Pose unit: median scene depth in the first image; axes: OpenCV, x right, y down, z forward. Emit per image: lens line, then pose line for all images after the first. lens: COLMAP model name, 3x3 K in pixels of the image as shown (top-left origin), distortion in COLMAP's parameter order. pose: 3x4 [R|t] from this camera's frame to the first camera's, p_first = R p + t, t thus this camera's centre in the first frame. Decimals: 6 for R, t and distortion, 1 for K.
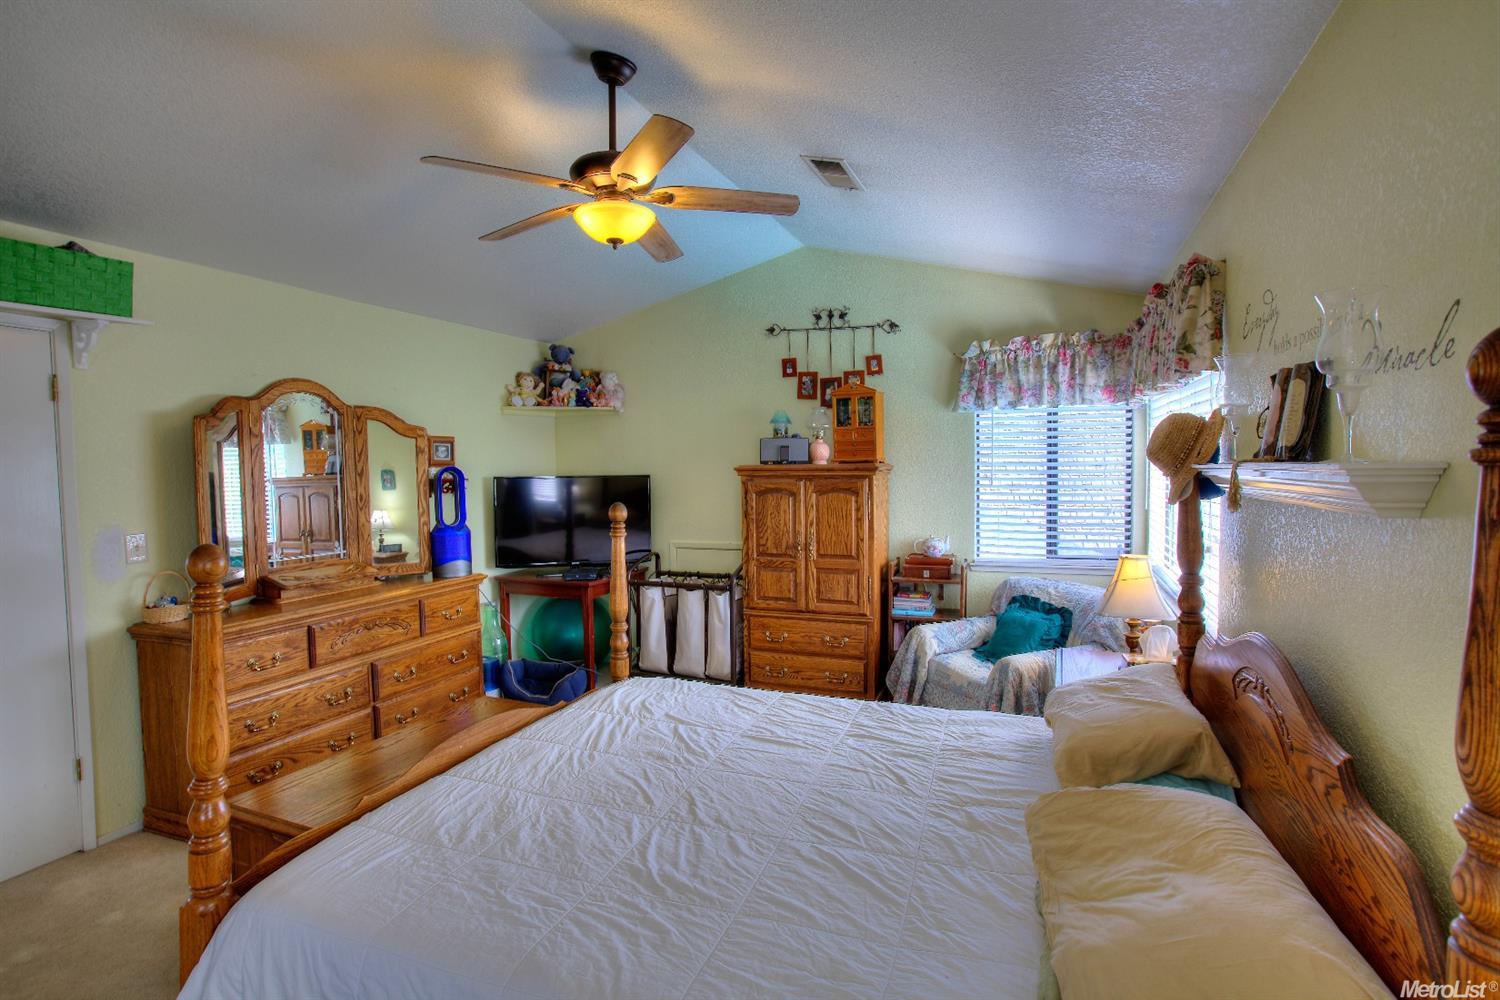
lens RADIAL K [[748.3, 0, 750.0], [0, 748.3, 500.0], [0, 0, 1]] dist [-0.053602, 0.031663]
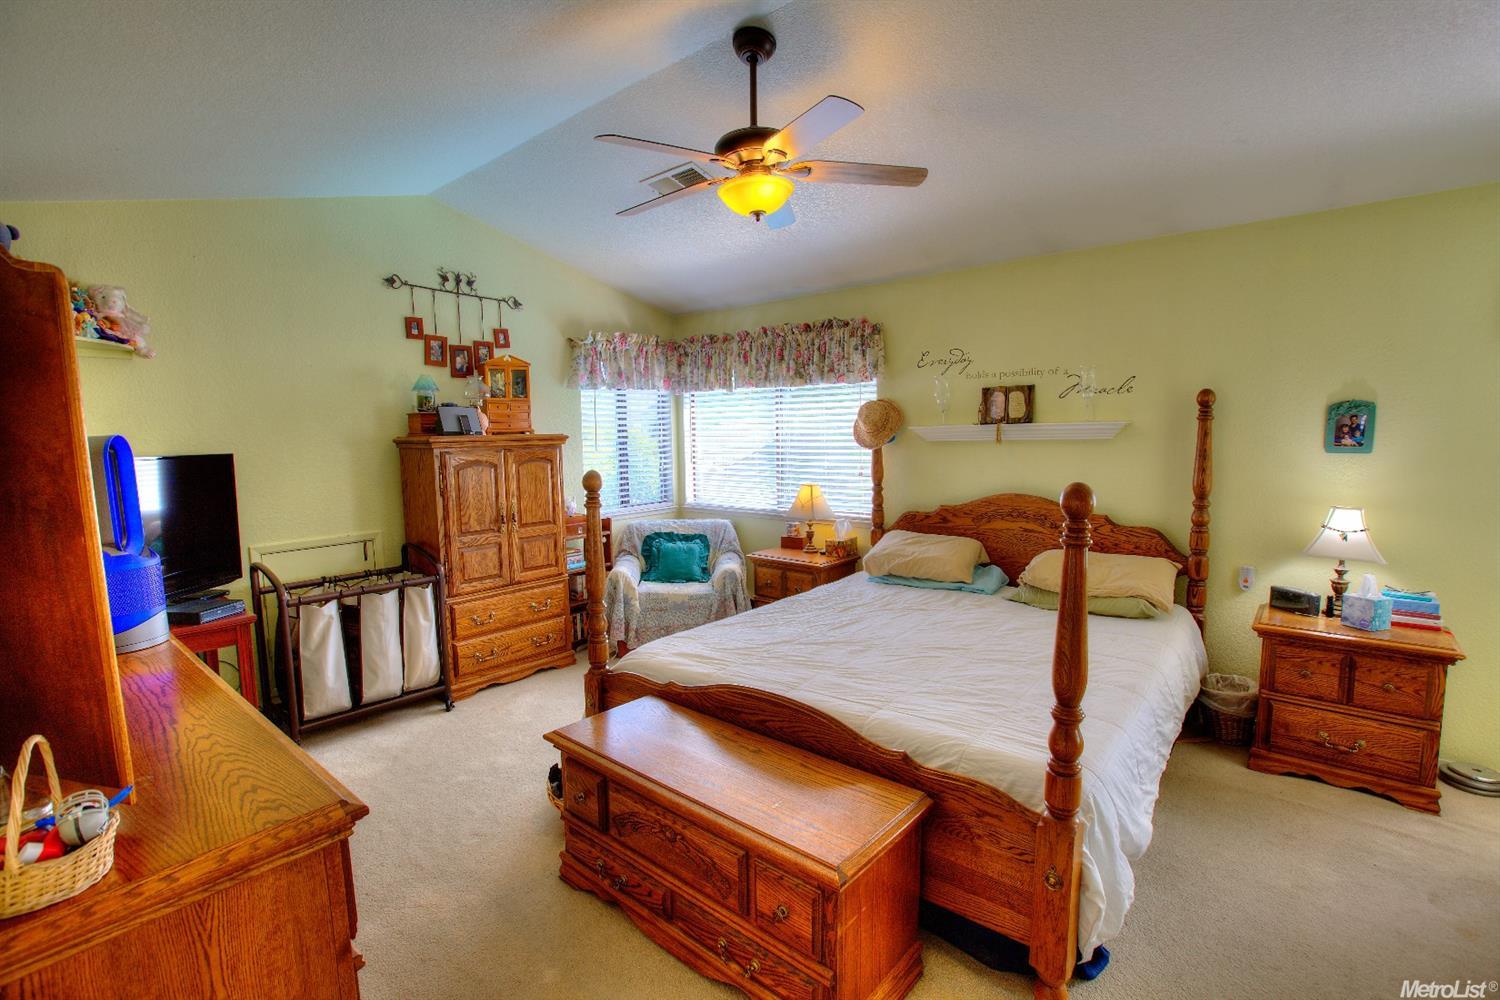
lens RADIAL K [[680.6, 0, 750.0], [0, 680.6, 500.0], [0, 0, 1]] dist [-0.054247, 0.019873]
pose [[0.321882, -0.091239, 0.942373, -0.642549], [0.064413, 0.995150, 0.074347, -0.007303], [-0.944586, 0.036770, 0.326198, 0.400053]]
